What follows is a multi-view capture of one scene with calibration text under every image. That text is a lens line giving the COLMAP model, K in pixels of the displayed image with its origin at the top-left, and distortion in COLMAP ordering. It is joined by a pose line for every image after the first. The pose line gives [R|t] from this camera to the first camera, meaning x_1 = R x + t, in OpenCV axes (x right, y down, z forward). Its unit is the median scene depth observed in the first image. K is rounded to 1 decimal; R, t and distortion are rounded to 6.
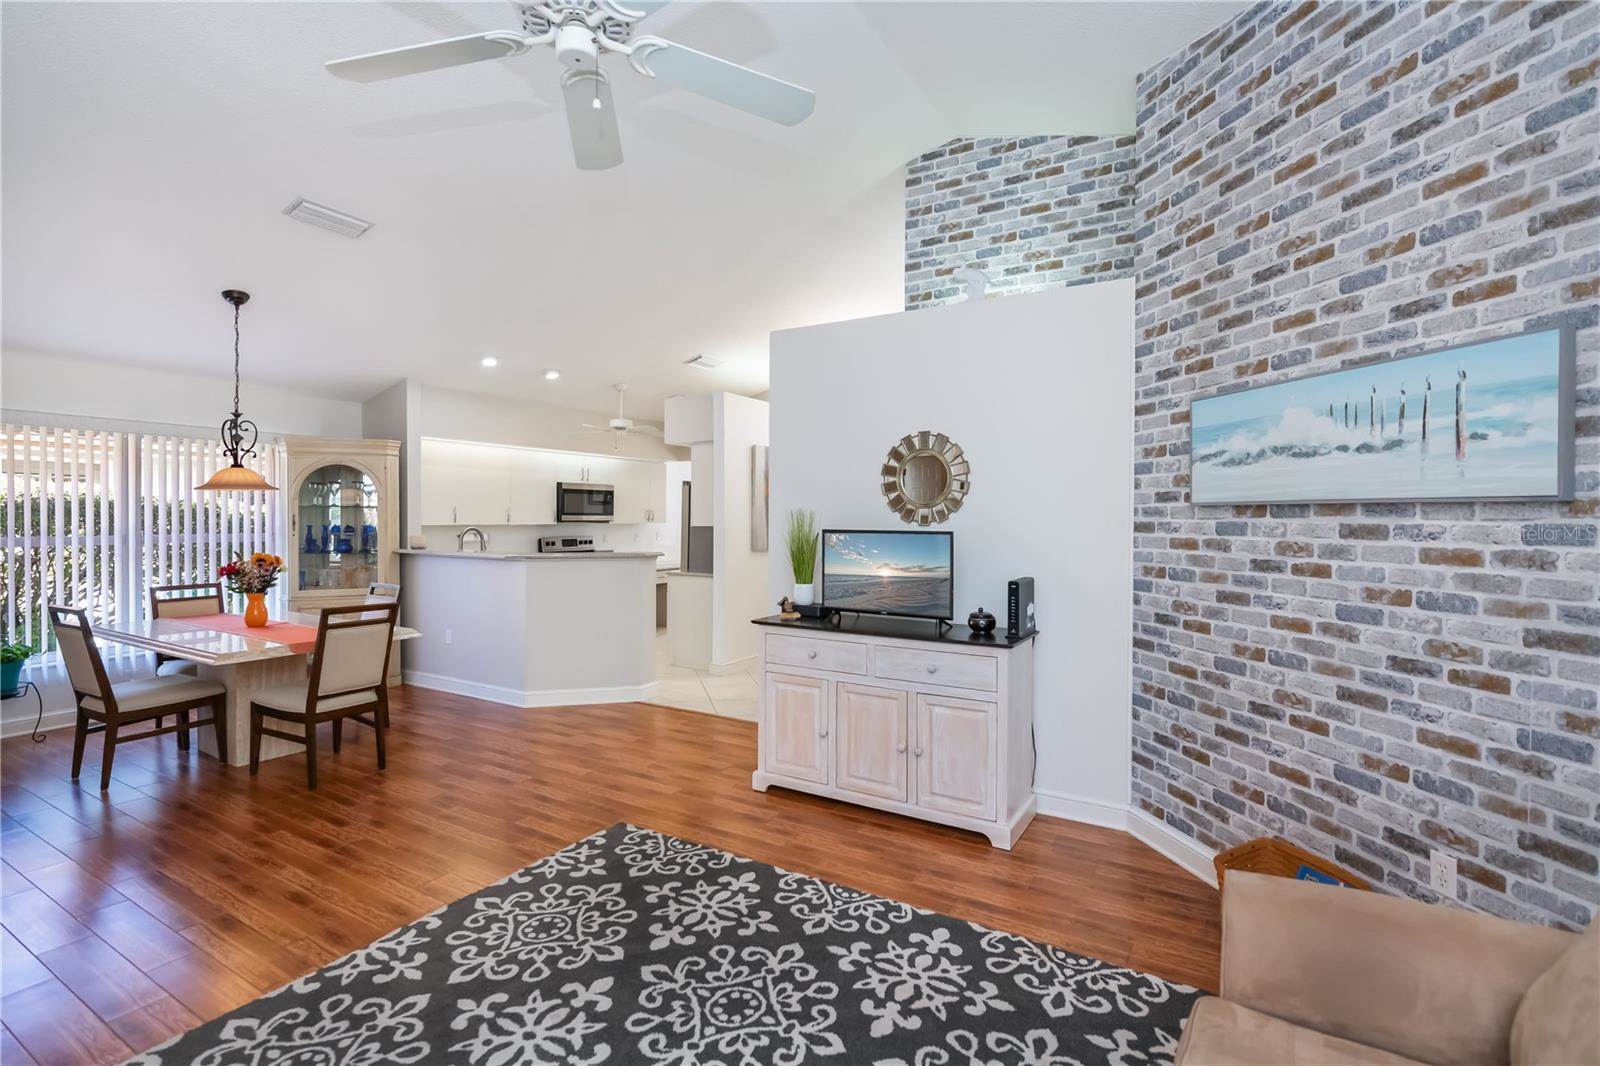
lens RADIAL K [[771.0, 0, 831.1], [0, 771.0, 525.5], [0, 0, 1]] dist [0.074621, 0.000836]
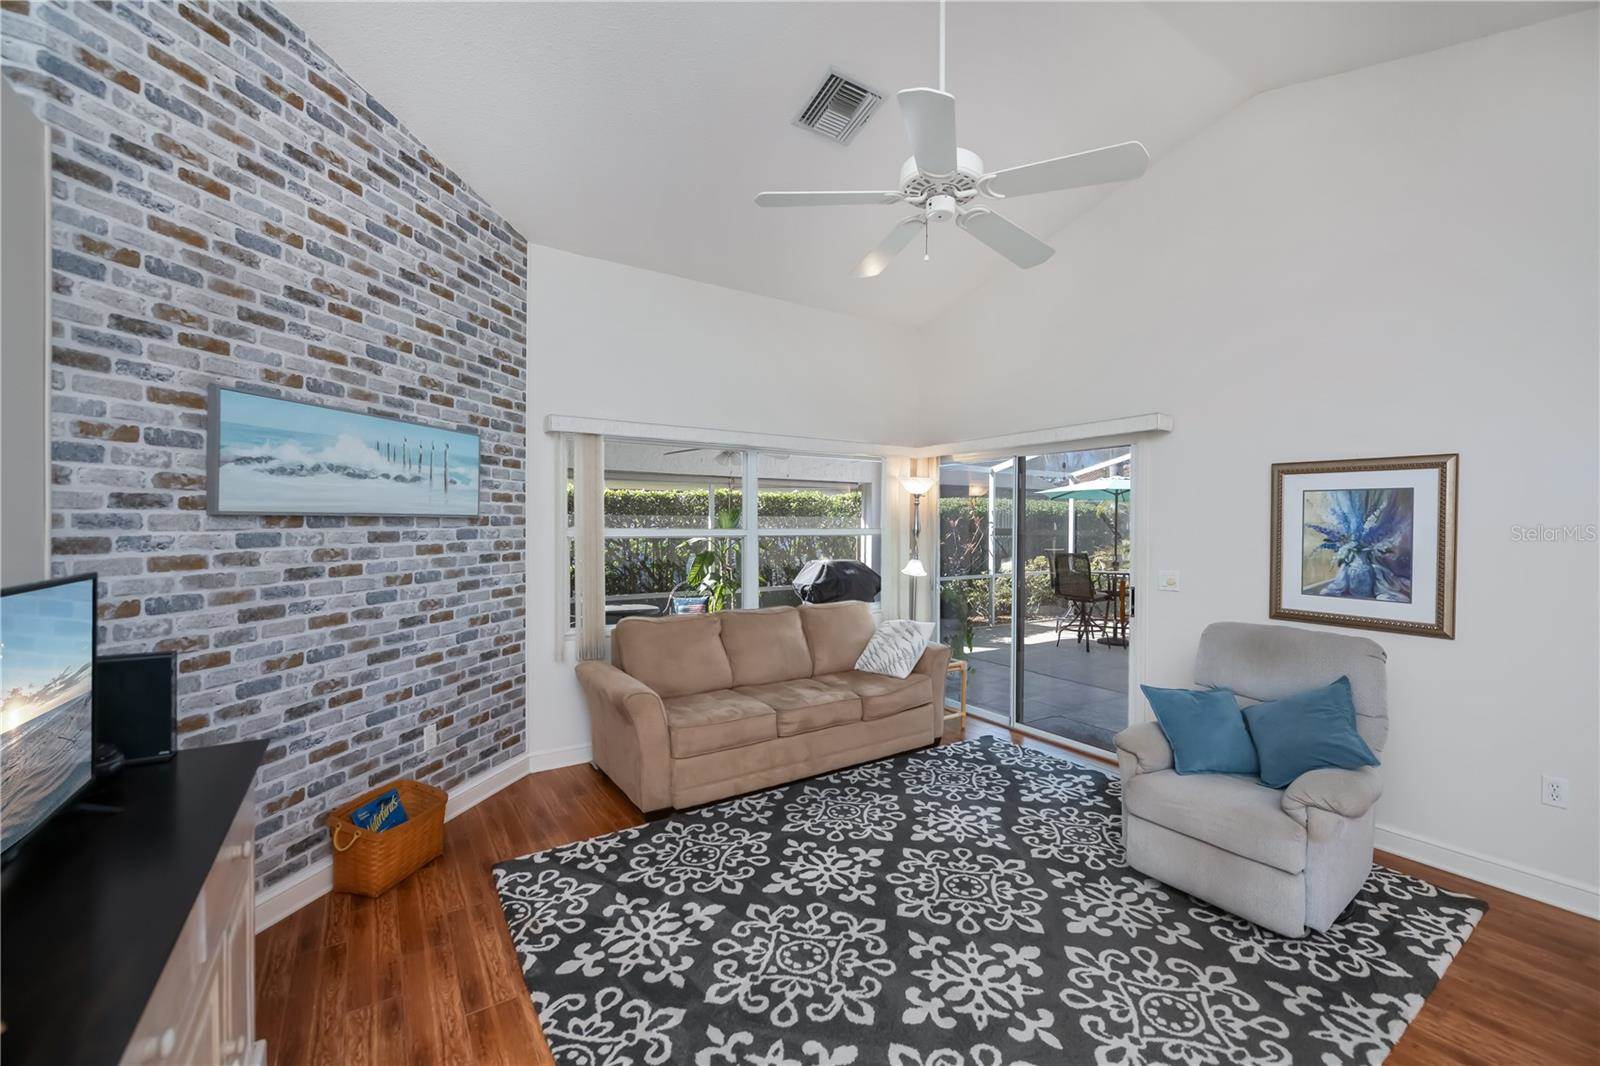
lens RADIAL K [[646.4, 0, 809.9], [0, 646.4, 531.5], [0, 0, 1]] dist [0.003352, -0.002419]
pose [[-0.892272, -0.002538, 0.451491, -0.497979], [0.010433, 0.999601, 0.026238, -0.023236], [-0.451377, 0.028122, -0.891890, 1.644170]]
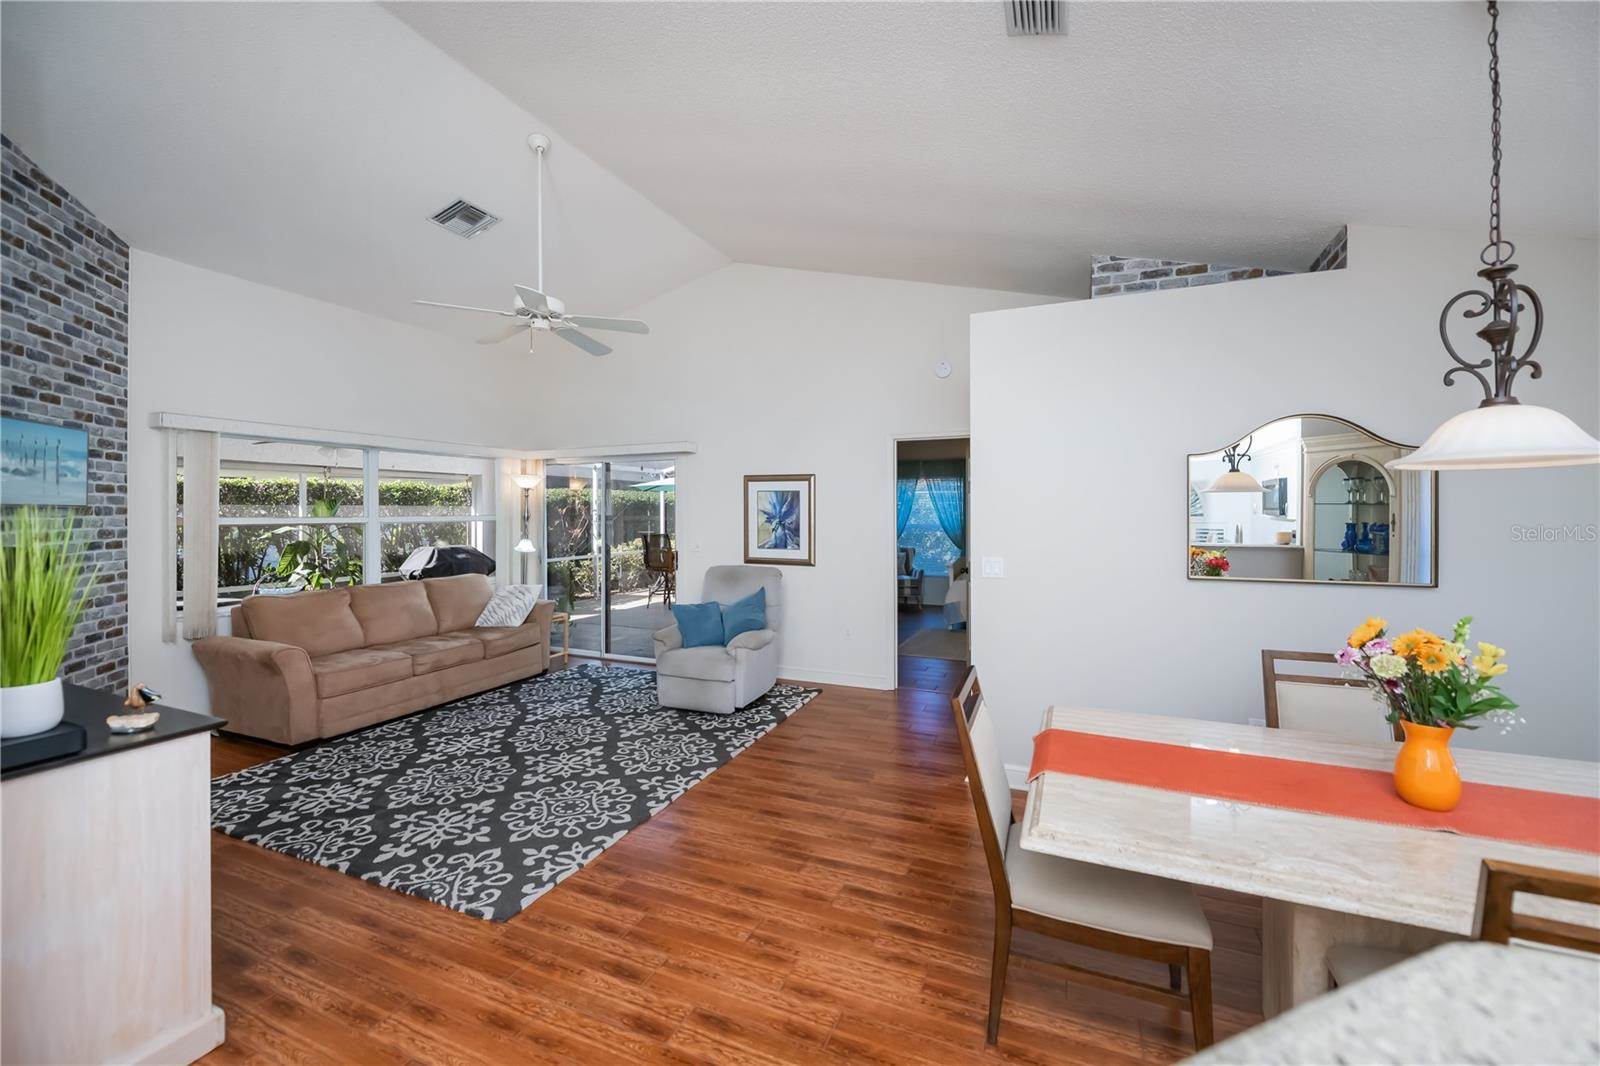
lens RADIAL K [[646.4, 0, 806.2], [0, 646.4, 509.0], [0, 0, 1]] dist [0.003352, -0.002419]
pose [[-0.994433, 0.010450, -0.104855, -0.710000], [0.008902, 0.999844, 0.015223, -0.028663], [0.104998, 0.014205, -0.994371, 2.333124]]
